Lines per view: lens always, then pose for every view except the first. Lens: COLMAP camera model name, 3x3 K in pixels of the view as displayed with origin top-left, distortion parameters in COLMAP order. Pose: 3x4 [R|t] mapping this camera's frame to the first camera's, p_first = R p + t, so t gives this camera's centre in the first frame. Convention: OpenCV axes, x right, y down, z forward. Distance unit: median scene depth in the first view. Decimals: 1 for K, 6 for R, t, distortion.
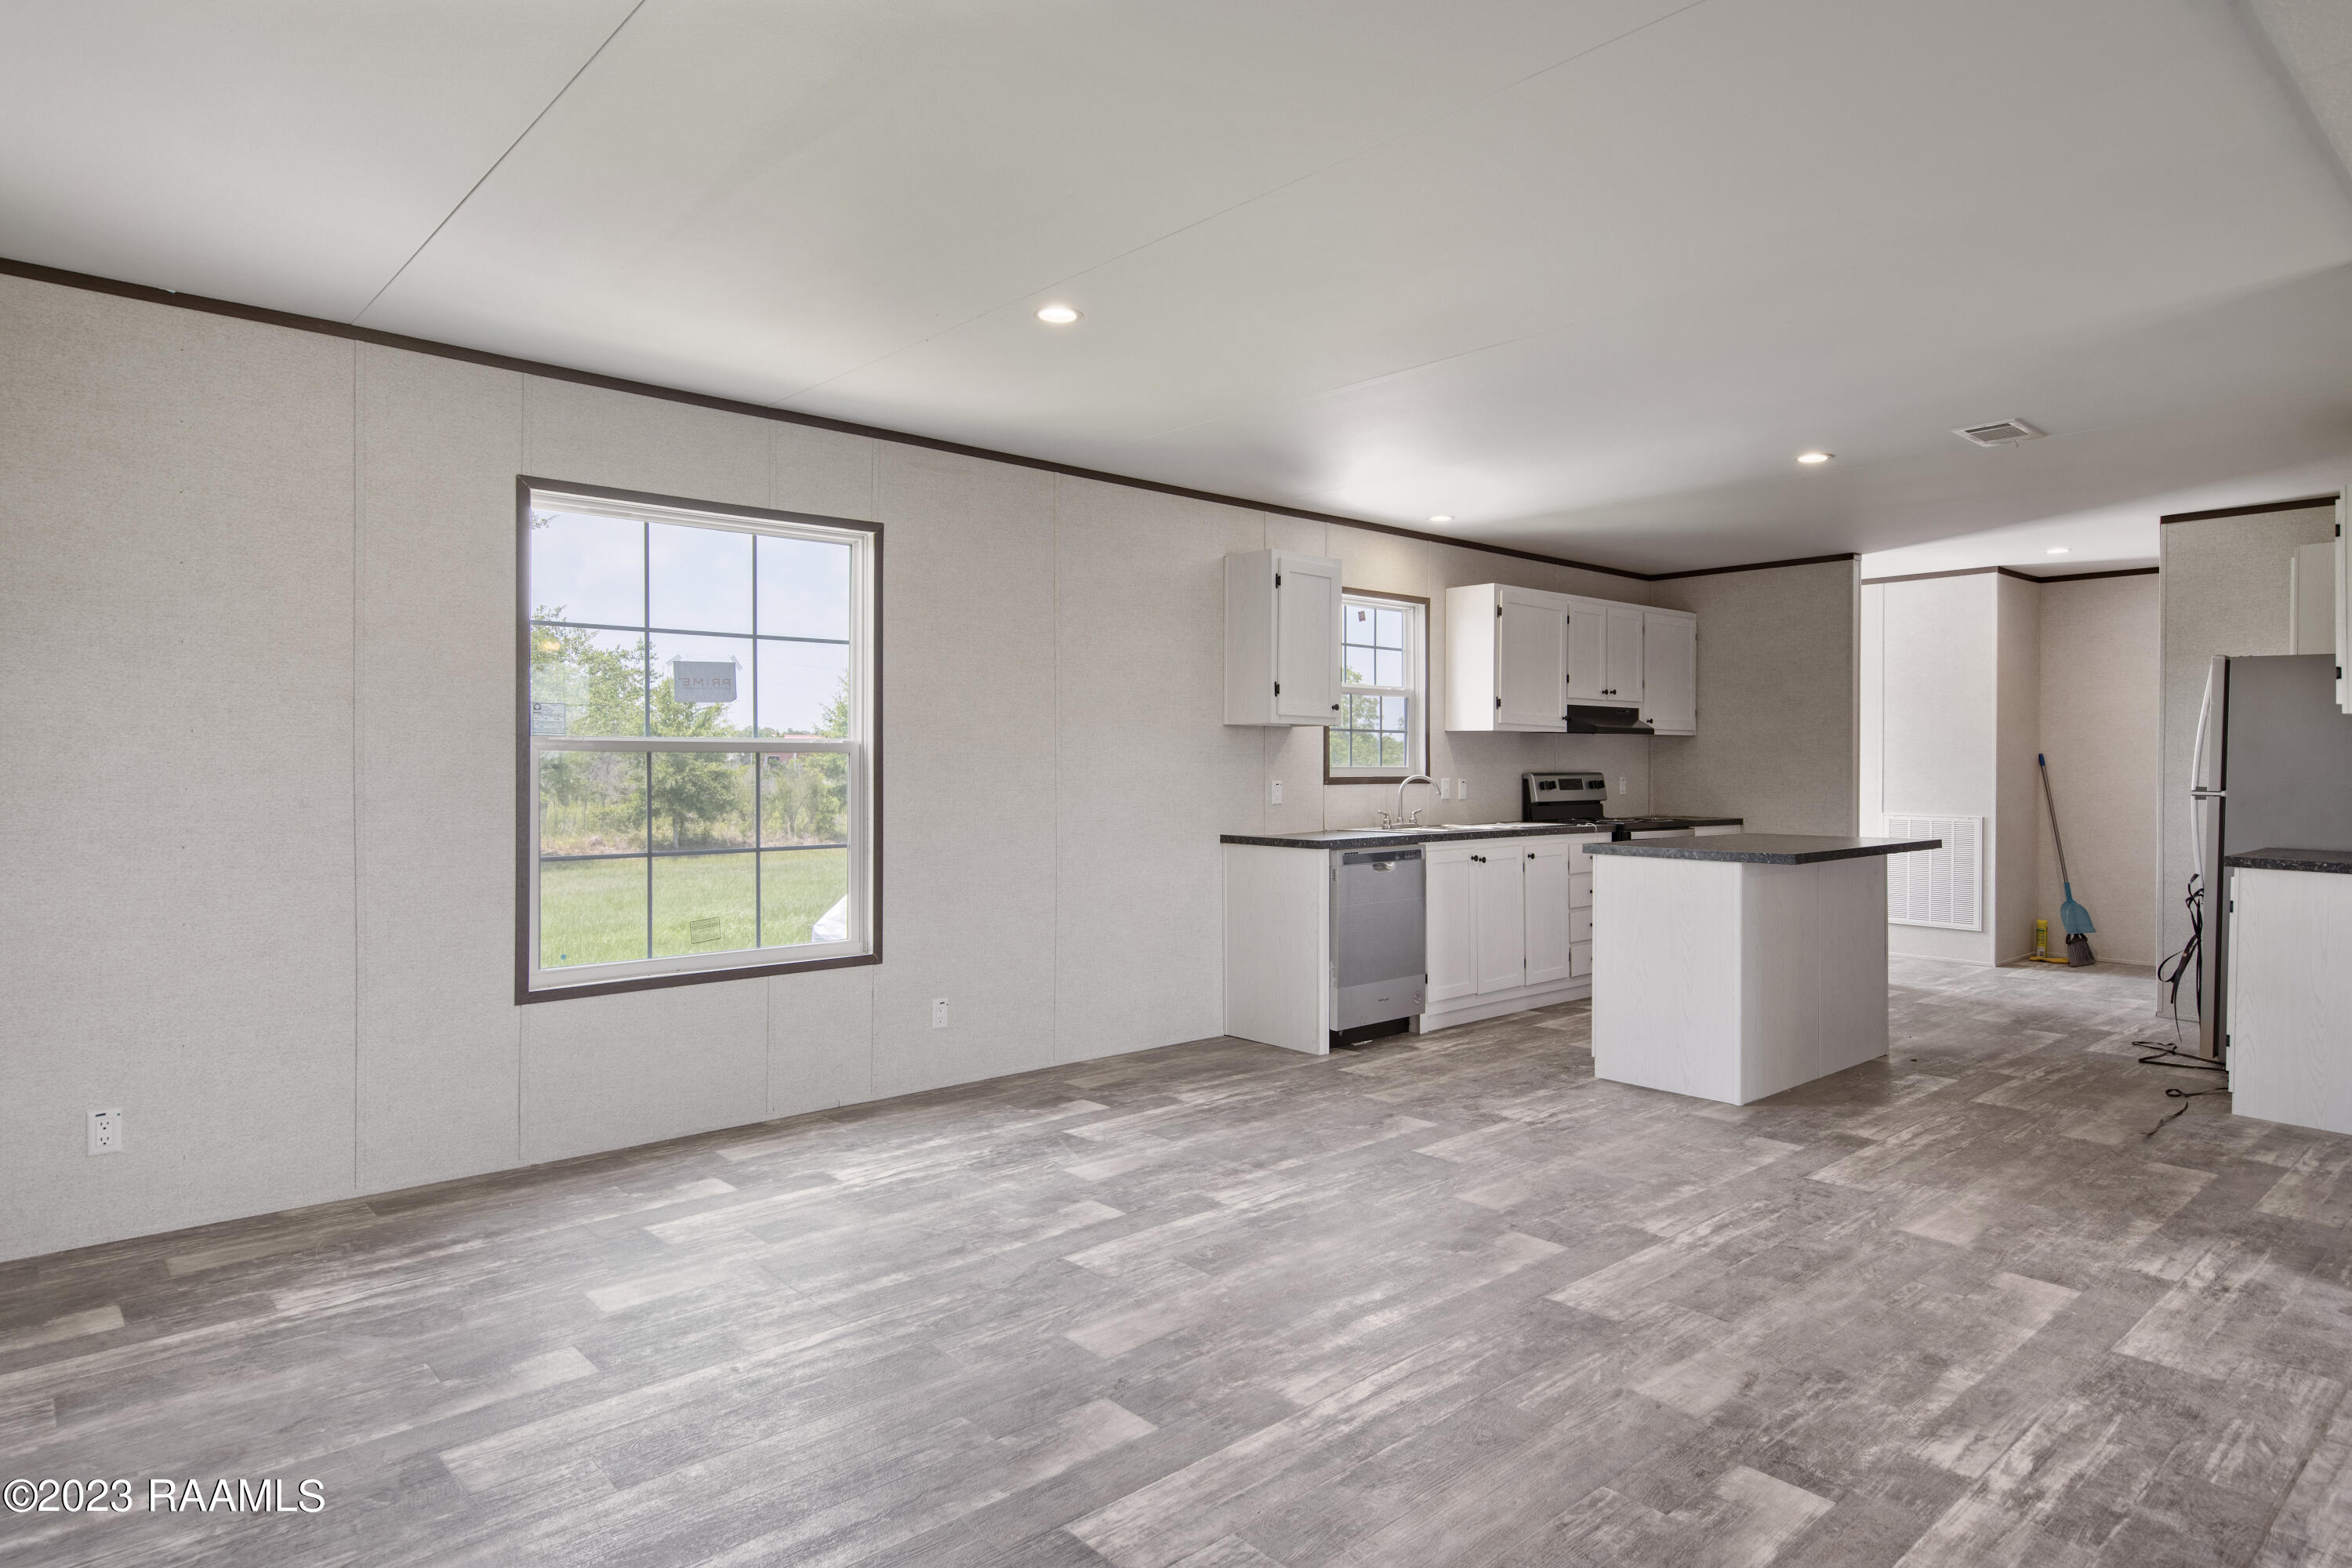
lens RADIAL K [[1303.8, 0, 1166.9], [0, 1303.8, 785.1], [0, 0, 1]] dist [0.020875, -0.006649]
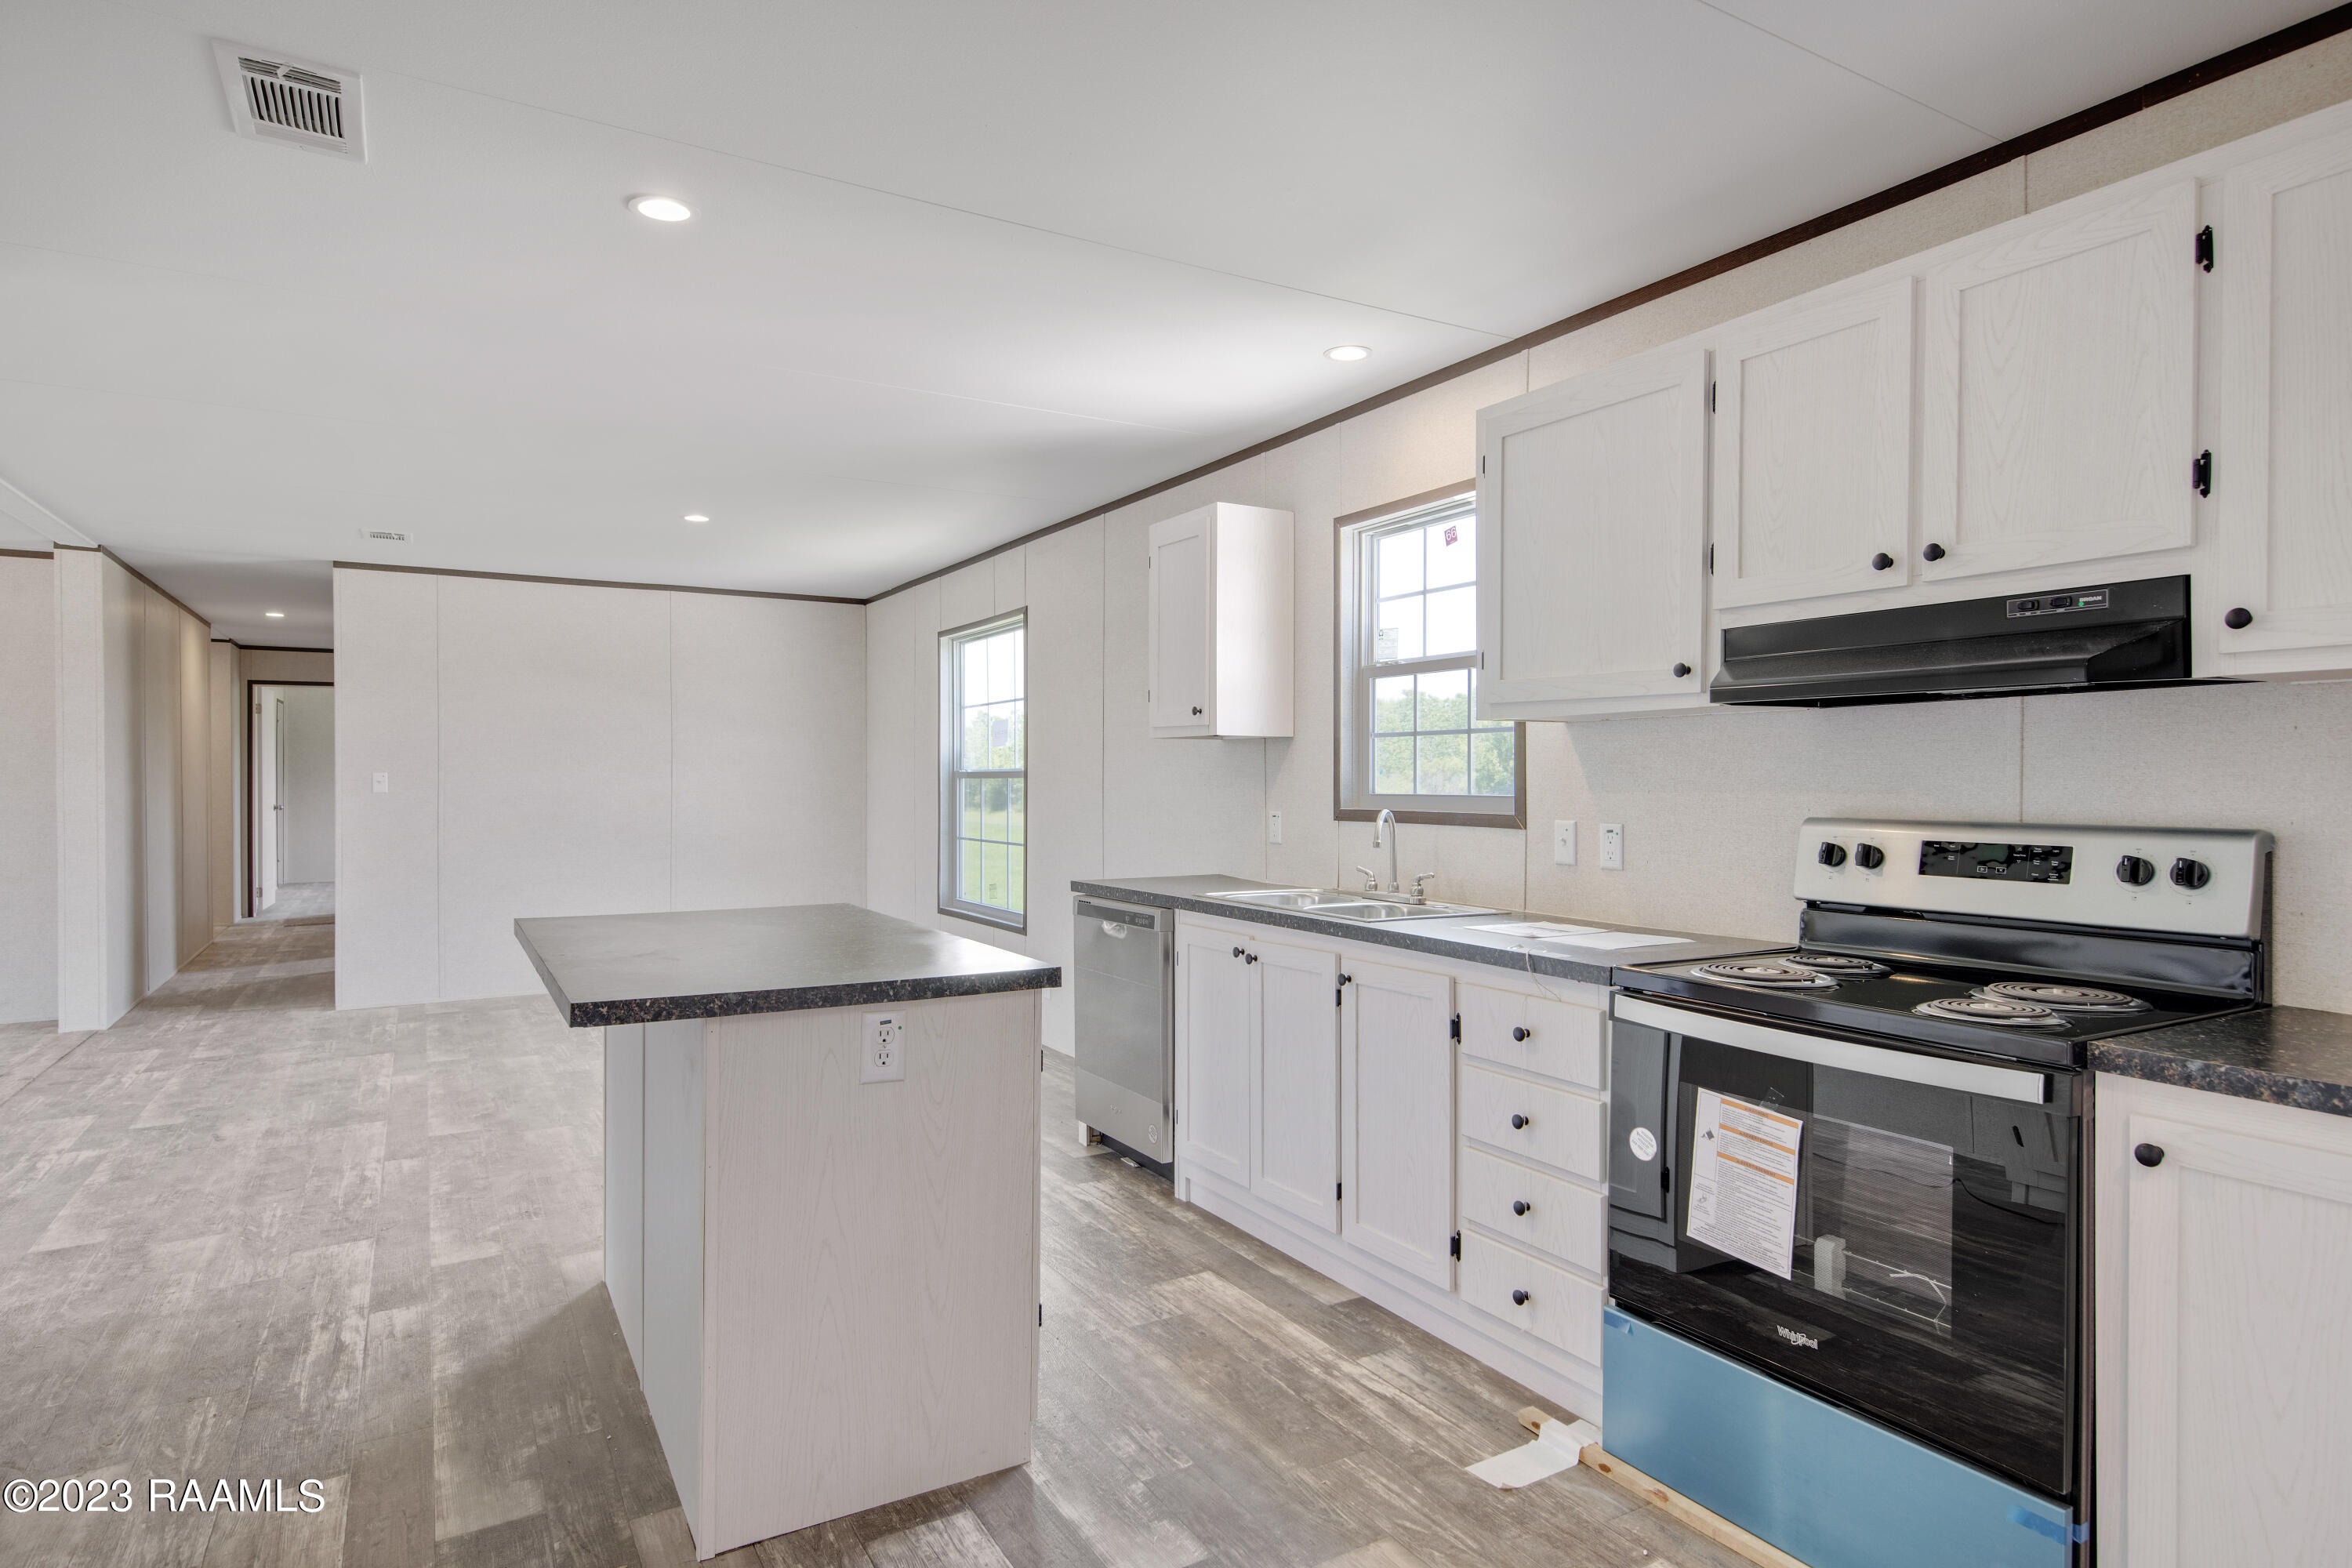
lens RADIAL K [[1252.2, 0, 1166.5], [0, 1252.2, 776.3], [0, 0, 1]] dist [0.013236, -0.002101]
pose [[-0.176322, -0.003561, -0.984326, 1.377121], [-0.017112, 0.999853, -0.000552, -0.037260], [0.984184, 0.016746, -0.176357, 1.856027]]
